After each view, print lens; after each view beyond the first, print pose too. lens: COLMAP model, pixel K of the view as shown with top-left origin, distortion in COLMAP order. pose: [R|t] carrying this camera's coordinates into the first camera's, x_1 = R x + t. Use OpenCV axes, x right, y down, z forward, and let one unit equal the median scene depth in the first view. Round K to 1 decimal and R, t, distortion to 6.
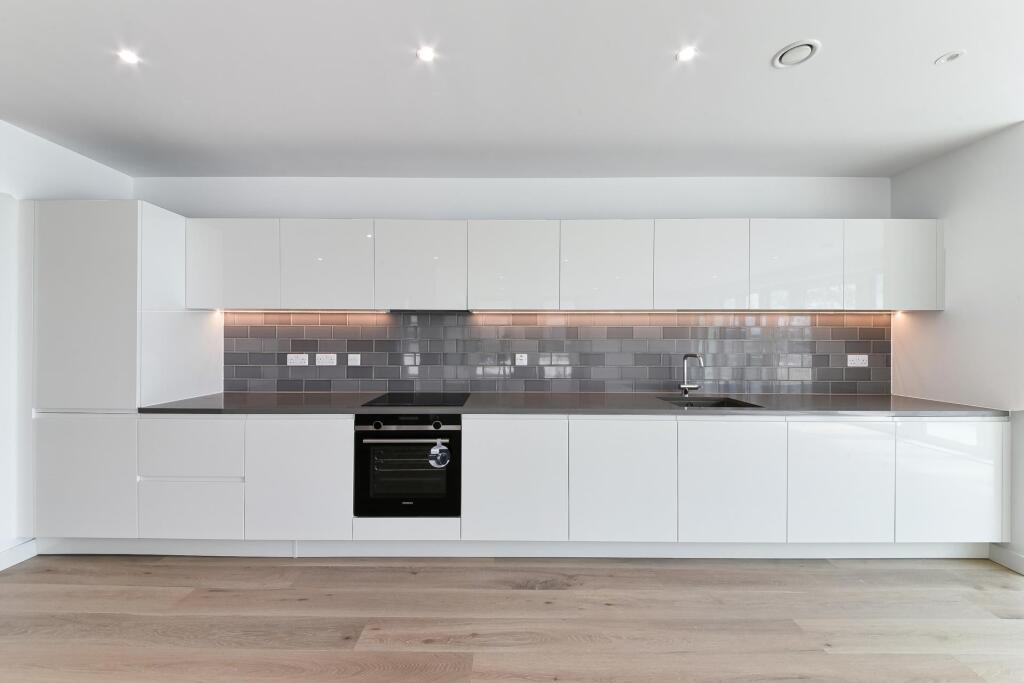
lens RADIAL K [[364.5, 0, 498.5], [0, 364.5, 341.2], [0, 0, 1]] dist [0.000522, 0.000027]
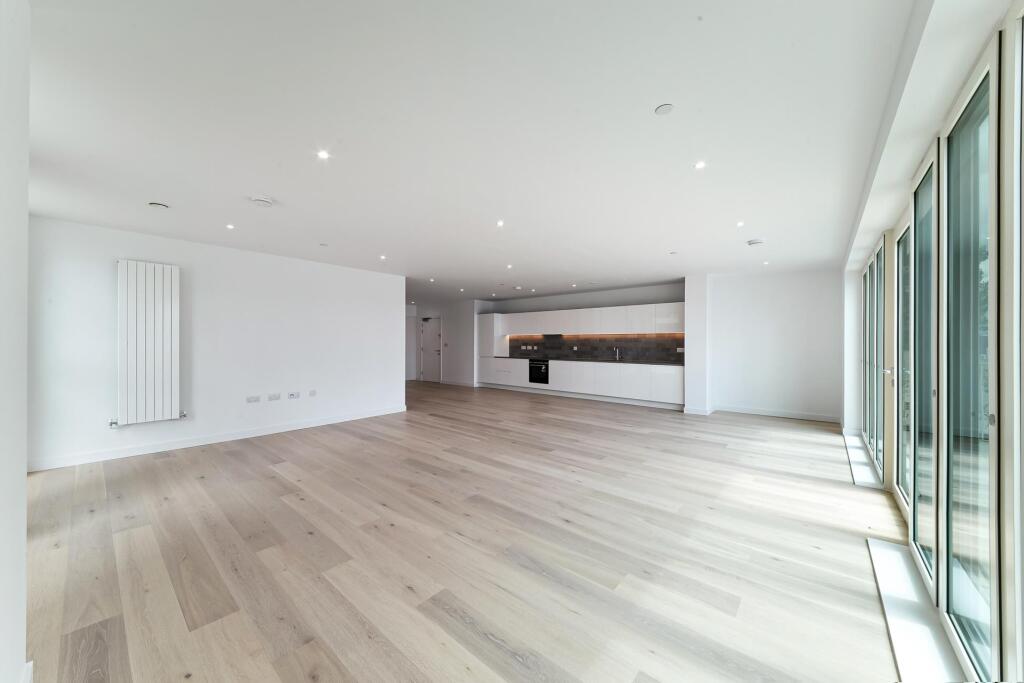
lens RADIAL K [[364.5, 0, 498.5], [0, 364.5, 341.2], [0, 0, 1]] dist [0.000522, 0.000027]
pose [[0.739540, 0.000573, -0.673113, 2.188177], [-0.001402, 0.999999, -0.000688, -0.017711], [0.673111, 0.001452, 0.739540, -2.400966]]
